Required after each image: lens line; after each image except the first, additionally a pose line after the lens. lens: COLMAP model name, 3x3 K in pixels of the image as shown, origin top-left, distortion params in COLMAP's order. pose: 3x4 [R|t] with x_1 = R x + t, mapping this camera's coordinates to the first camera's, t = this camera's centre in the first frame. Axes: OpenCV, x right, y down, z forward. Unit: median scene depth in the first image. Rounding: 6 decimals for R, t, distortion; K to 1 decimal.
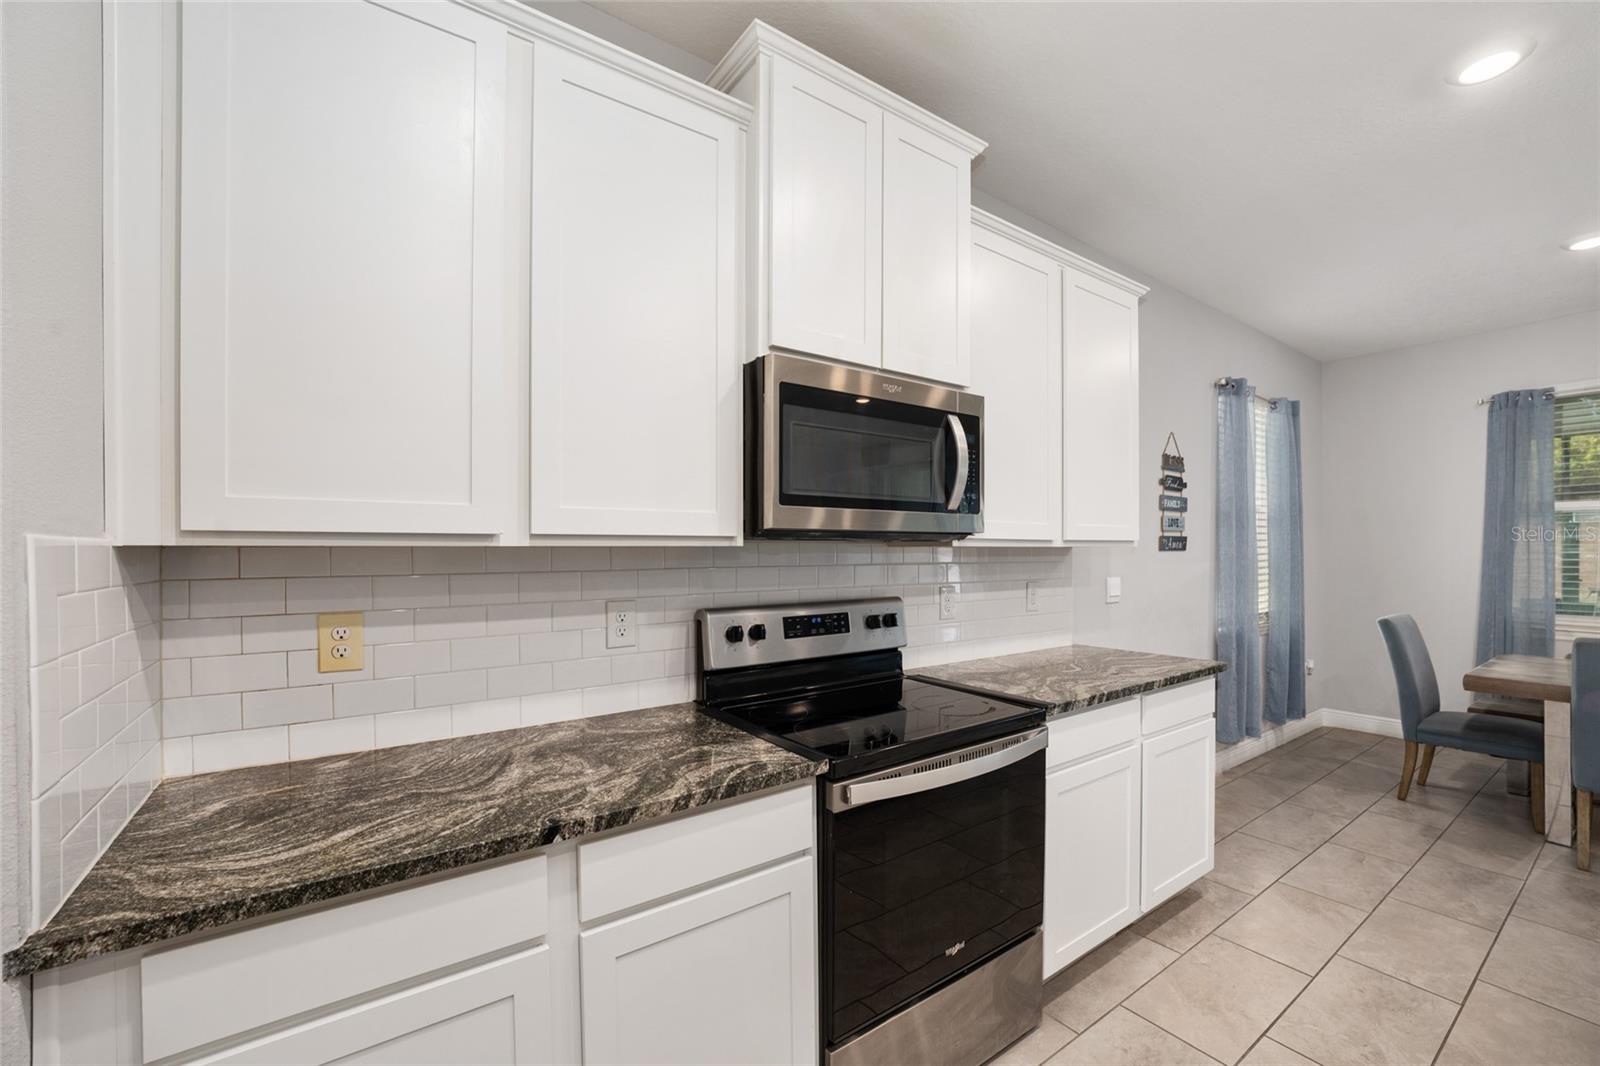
lens RADIAL K [[647.6, 0, 801.6], [0, 647.6, 555.6], [0, 0, 1]] dist [-0.031470, 0.007539]
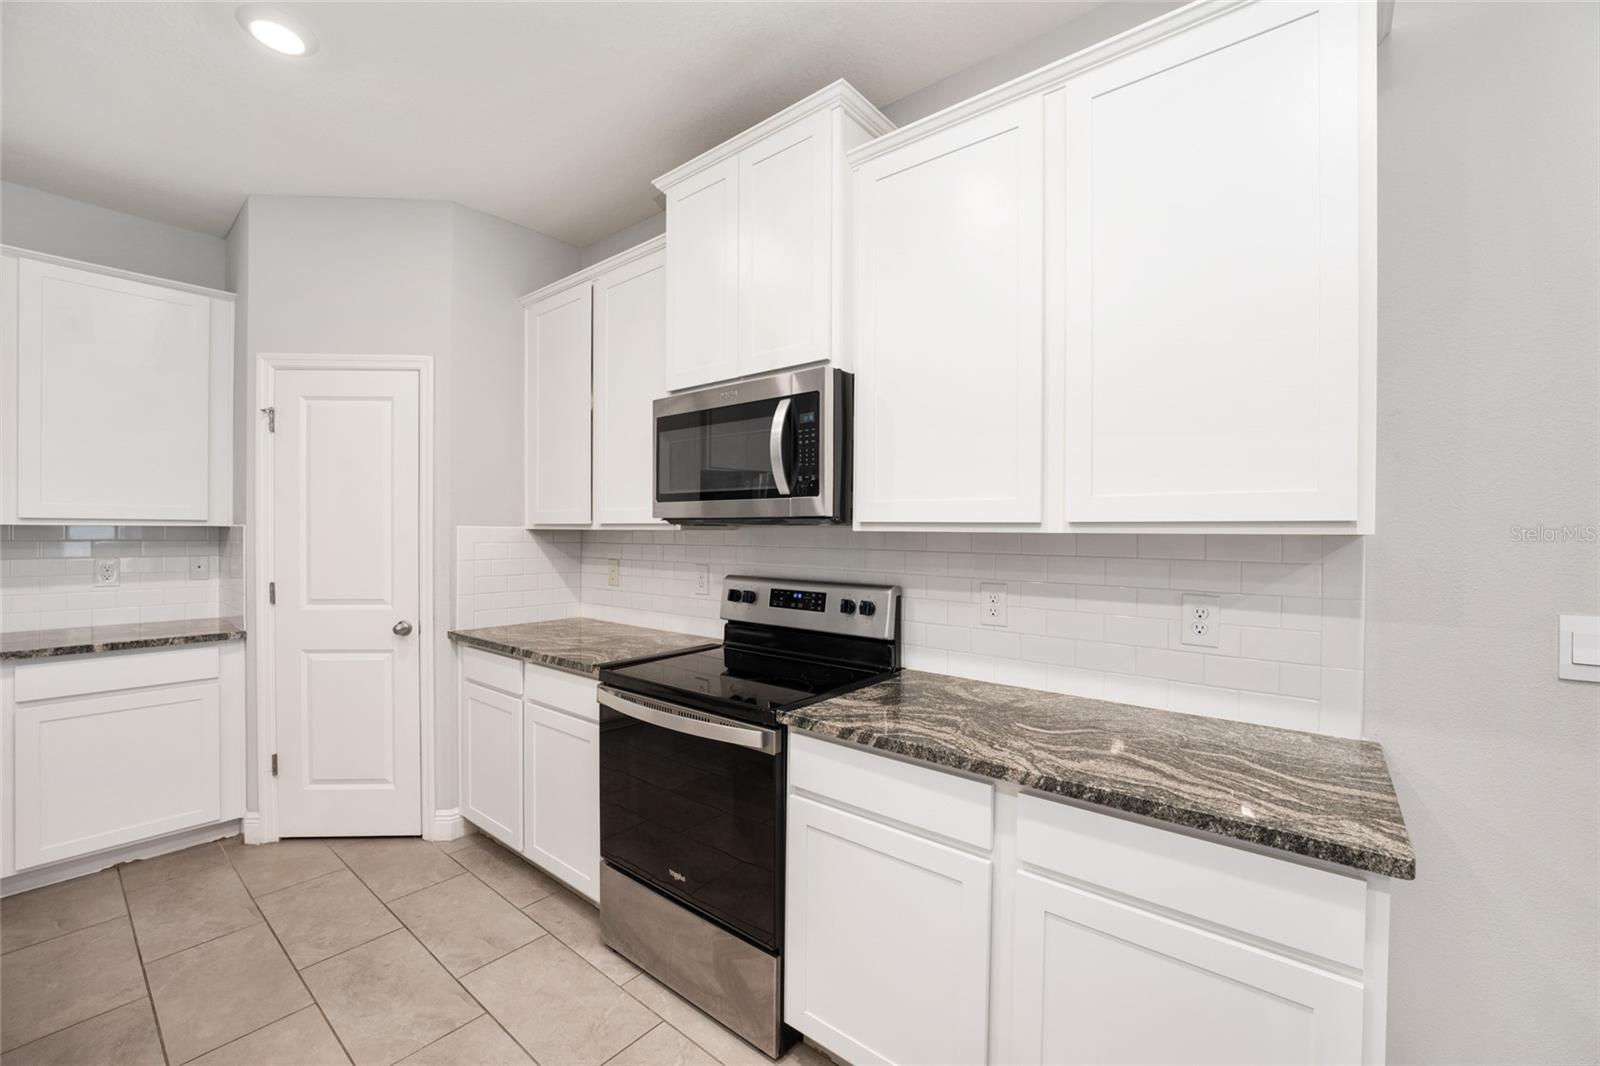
lens RADIAL K [[647.6, 0, 801.3], [0, 647.6, 533.5], [0, 0, 1]] dist [-0.031470, 0.007539]
pose [[0.270733, 0.008995, -0.962612, 1.071756], [-0.015955, 0.999861, 0.004855, -0.014081], [0.962522, 0.014044, 0.270839, 0.671648]]
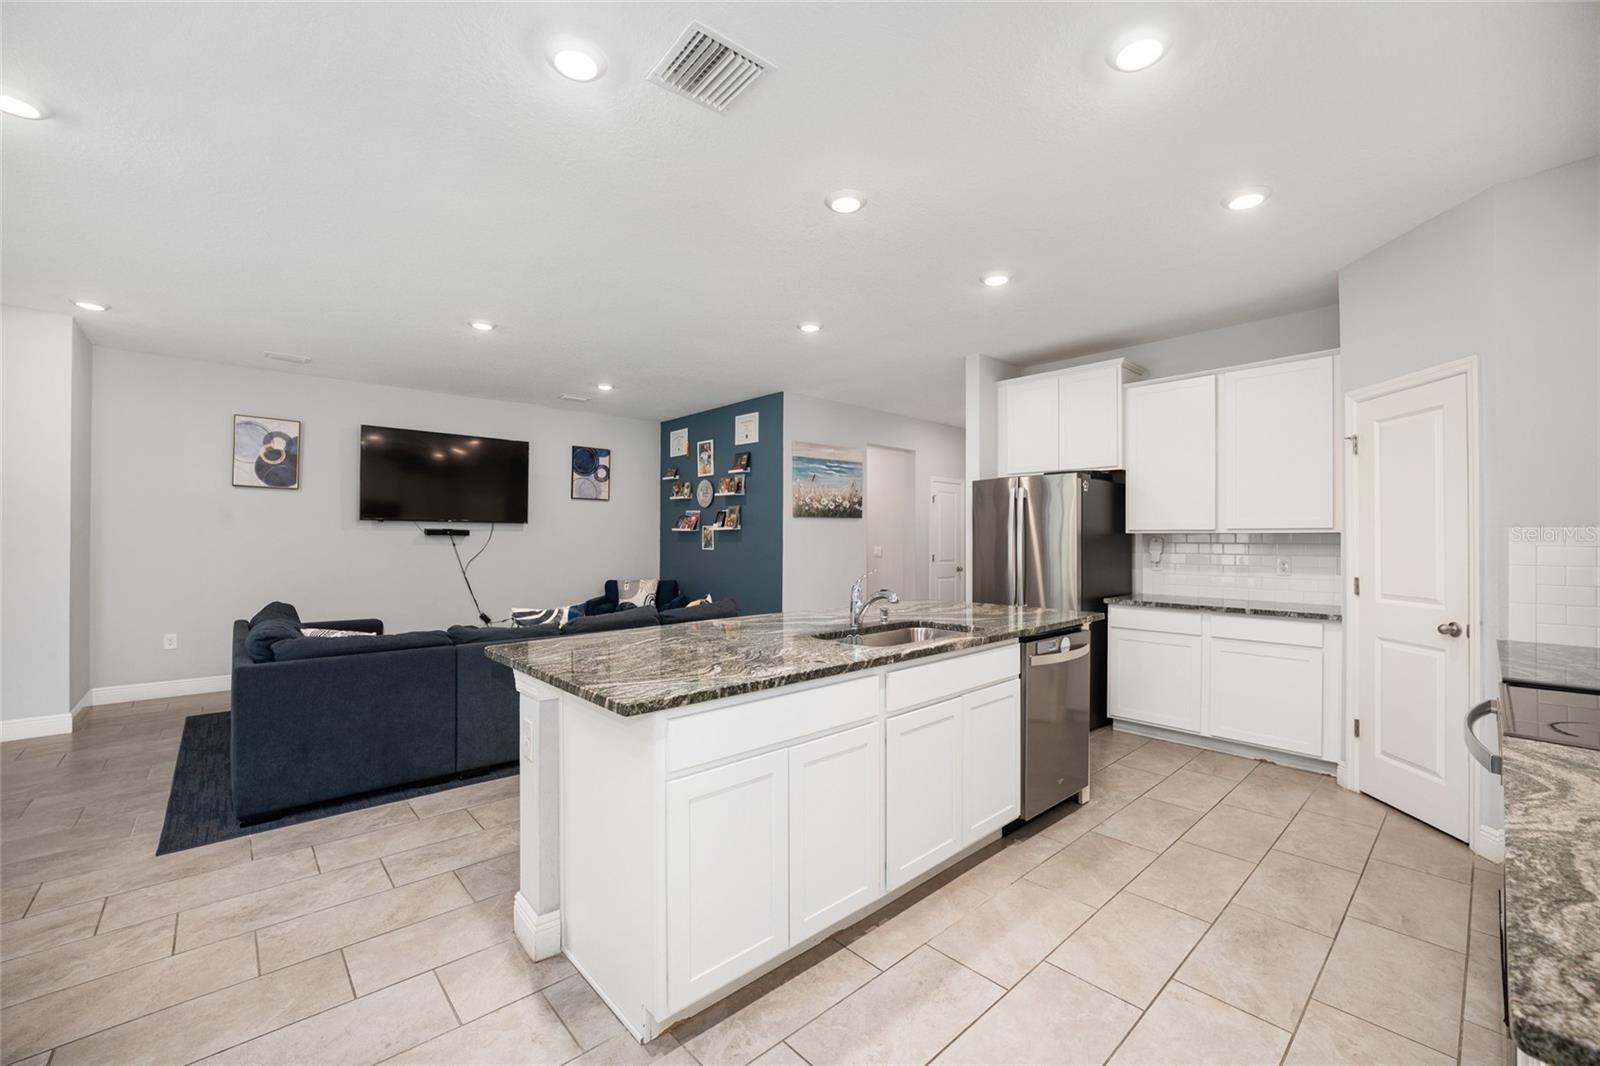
lens RADIAL K [[647.6, 0, 800.2], [0, 647.6, 534.5], [0, 0, 1]] dist [-0.031470, 0.007539]
pose [[-0.992221, -0.001988, -0.124474, 1.102735], [-0.002216, 0.999996, 0.001692, 0.002642], [0.124470, 0.001954, -0.992221, 1.388173]]
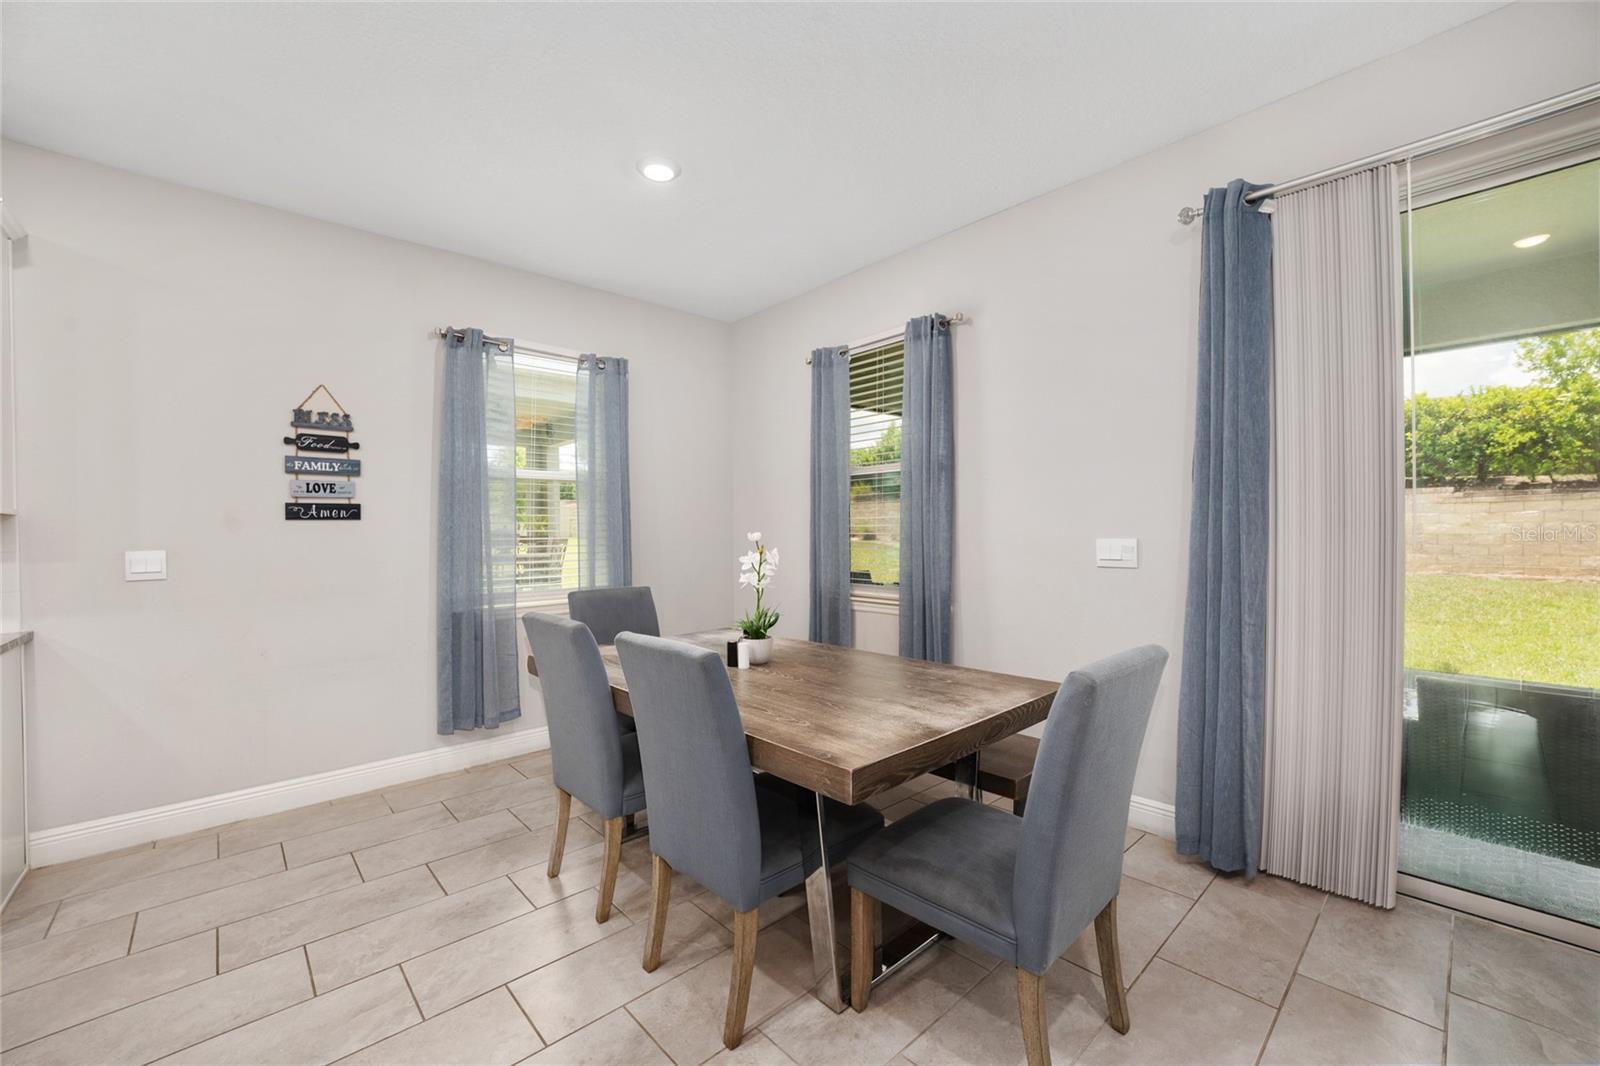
lens RADIAL K [[647.6, 0, 800.9], [0, 647.6, 529.7], [0, 0, 1]] dist [-0.031470, 0.007539]
pose [[0.990488, -0.011853, 0.137087, 1.858354], [0.013175, 0.999875, -0.008743, 0.037304], [-0.136966, 0.010466, 0.990520, 0.074792]]
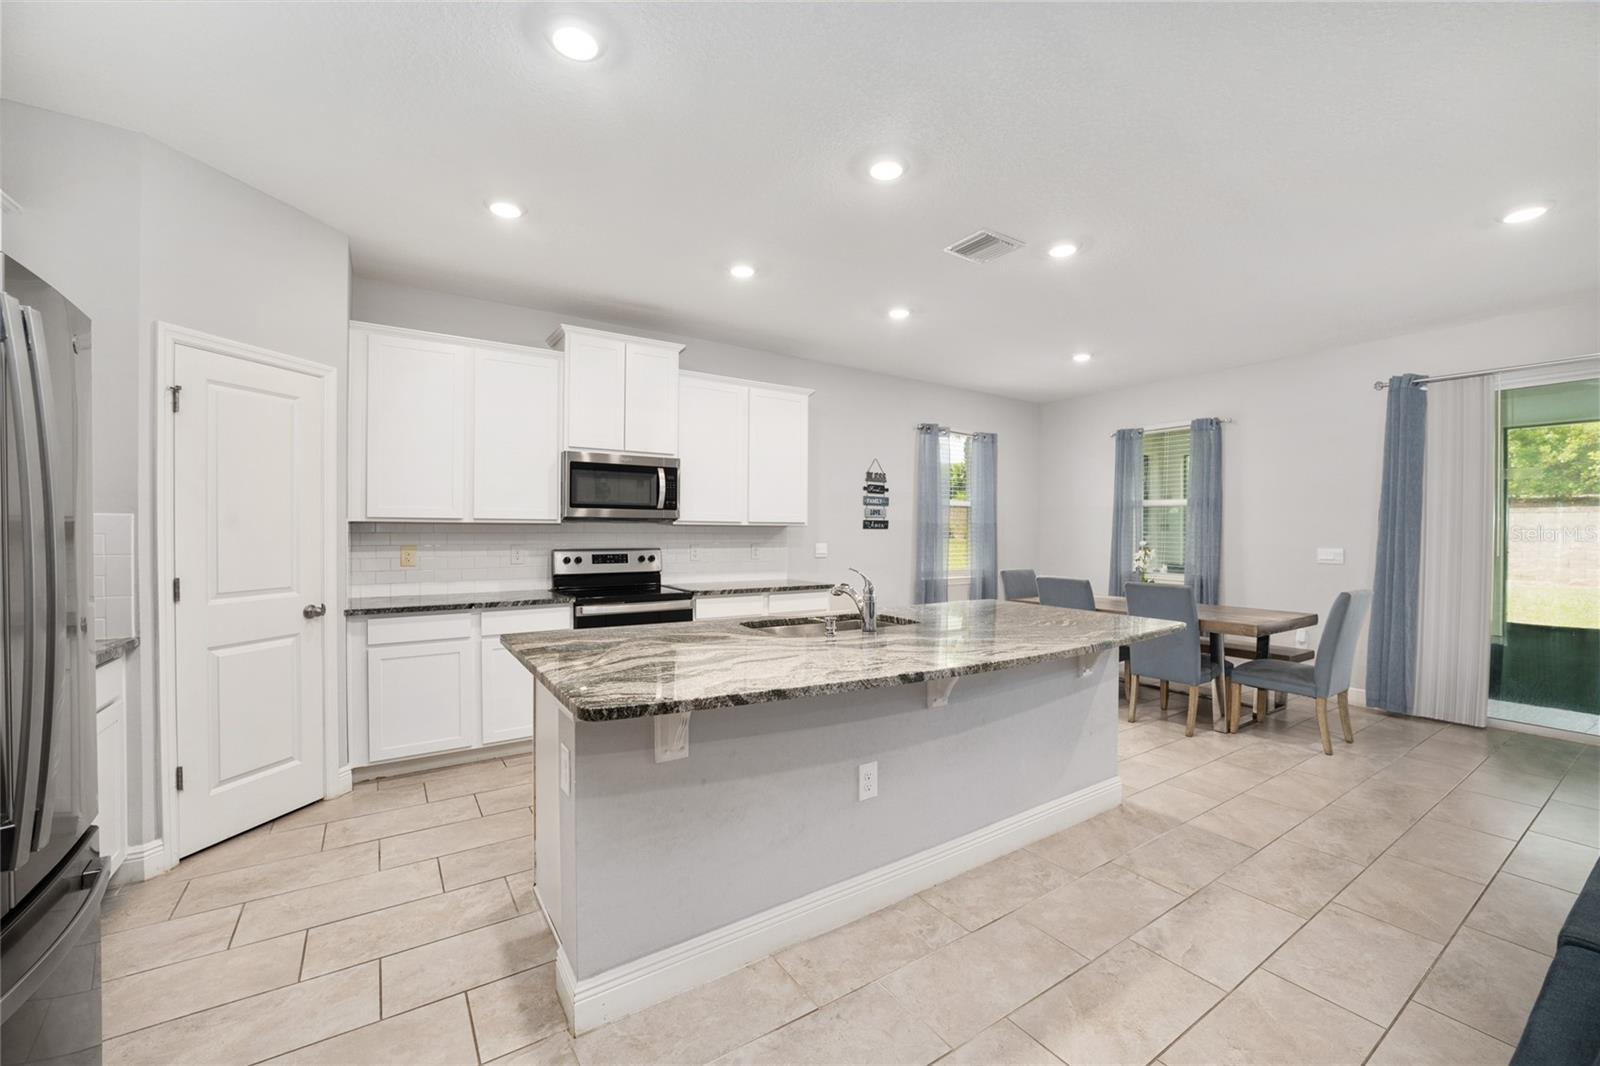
lens RADIAL K [[647.6, 0, 803.9], [0, 647.6, 530.6], [0, 0, 1]] dist [-0.031470, 0.007539]
pose [[0.999747, 0.007932, -0.021058, 0.715228], [-0.008109, 0.999932, -0.008344, 0.021428], [0.020990, 0.008513, 0.999743, -1.183406]]
